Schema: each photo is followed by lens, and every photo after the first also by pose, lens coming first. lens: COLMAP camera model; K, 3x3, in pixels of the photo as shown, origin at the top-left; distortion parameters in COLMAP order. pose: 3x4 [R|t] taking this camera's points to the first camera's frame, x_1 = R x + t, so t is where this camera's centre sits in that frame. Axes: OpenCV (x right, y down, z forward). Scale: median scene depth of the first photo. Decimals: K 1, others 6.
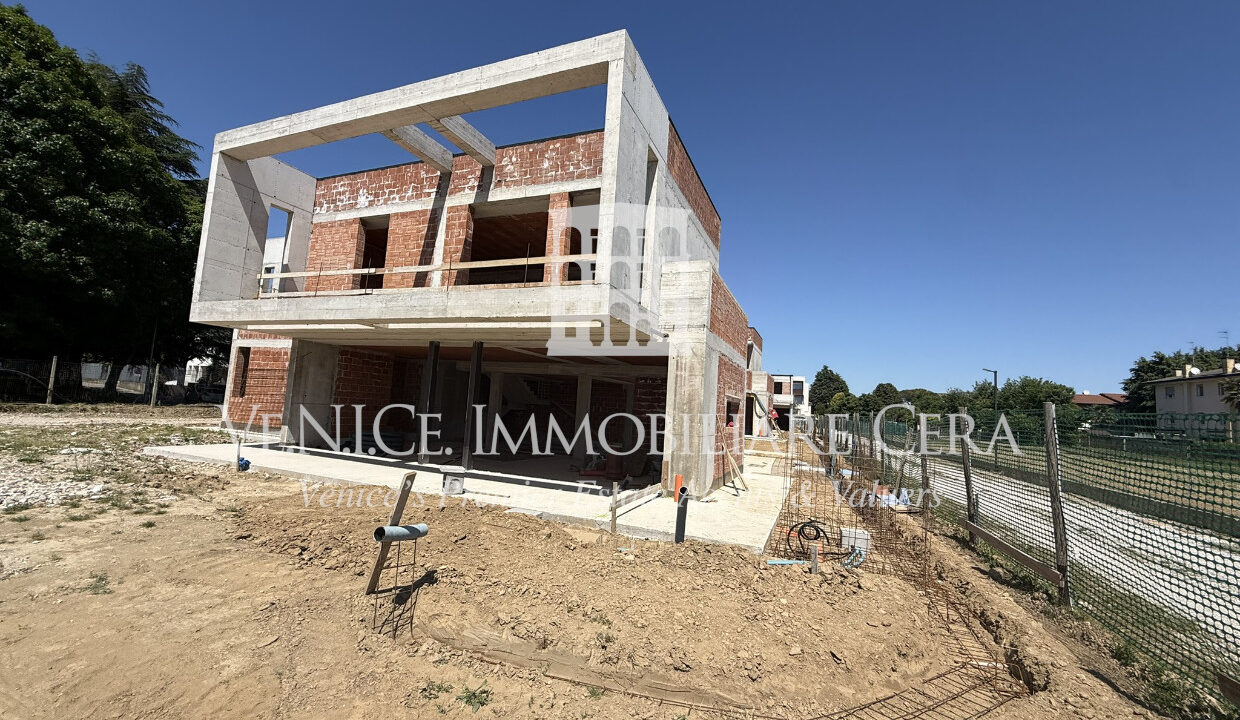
lens RADIAL K [[489.4, 0, 621.6], [0, 489.4, 365.2], [0, 0, 1]] dist [0.001053, 0.000463]
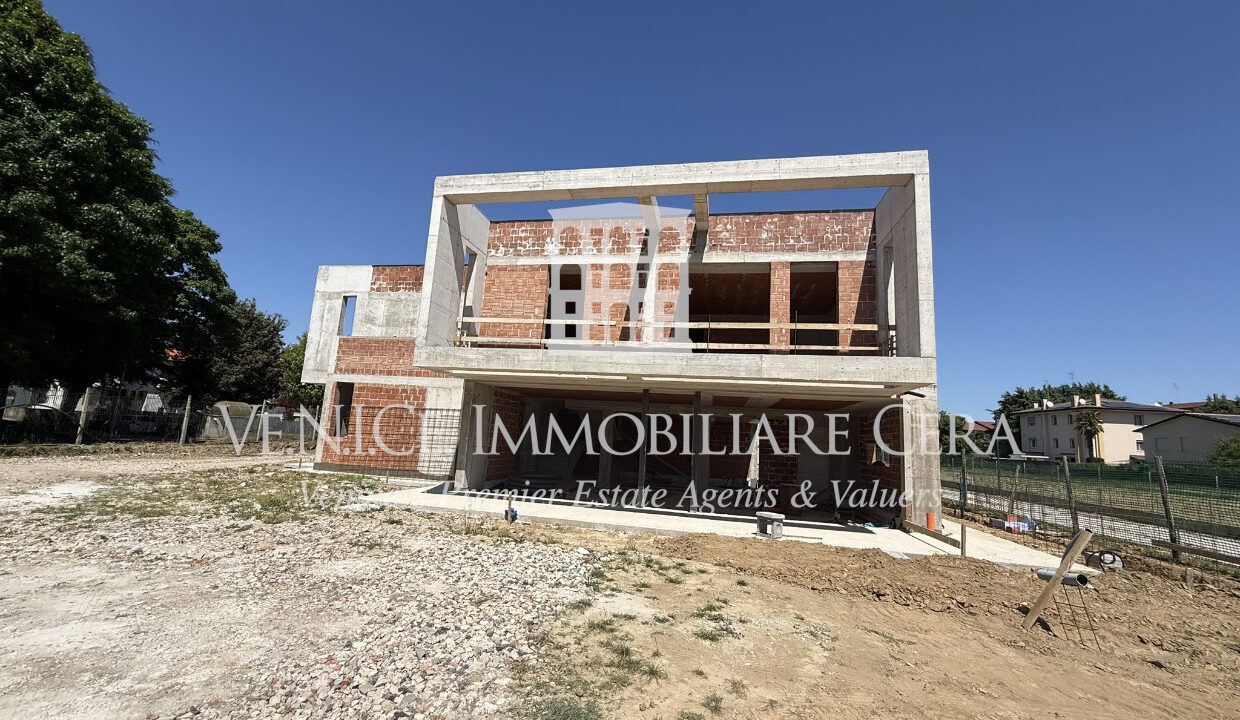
lens RADIAL K [[489.4, 0, 620.0], [0, 489.4, 367.1], [0, 0, 1]] dist [0.001053, 0.000463]
pose [[0.981786, 0.023784, 0.188498, -0.615188], [-0.015557, 0.998866, -0.045005, -0.046573], [-0.189354, 0.041252, 0.981042, -0.025119]]
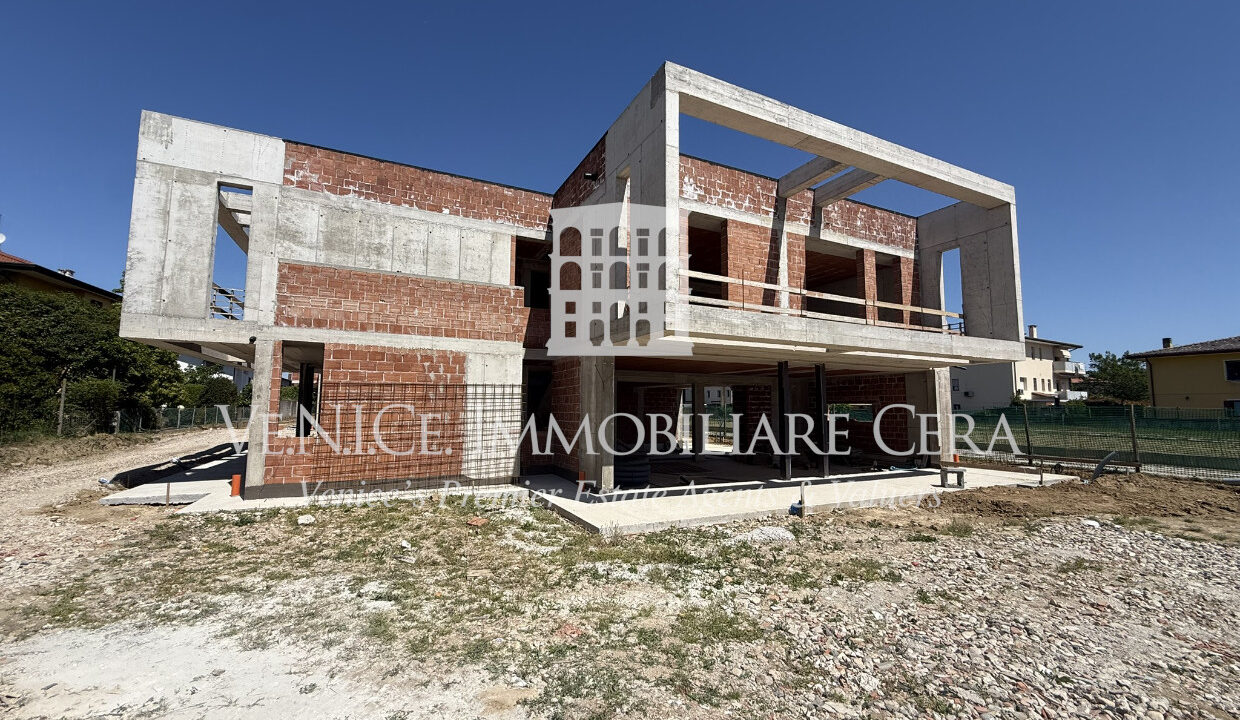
lens RADIAL K [[489.4, 0, 617.6], [0, 489.4, 362.7], [0, 0, 1]] dist [0.001053, 0.000463]
pose [[0.671171, 0.012644, 0.741195, -1.333938], [-0.030627, 0.999474, 0.010684, -0.044122], [-0.740670, -0.029871, 0.671205, 0.546293]]
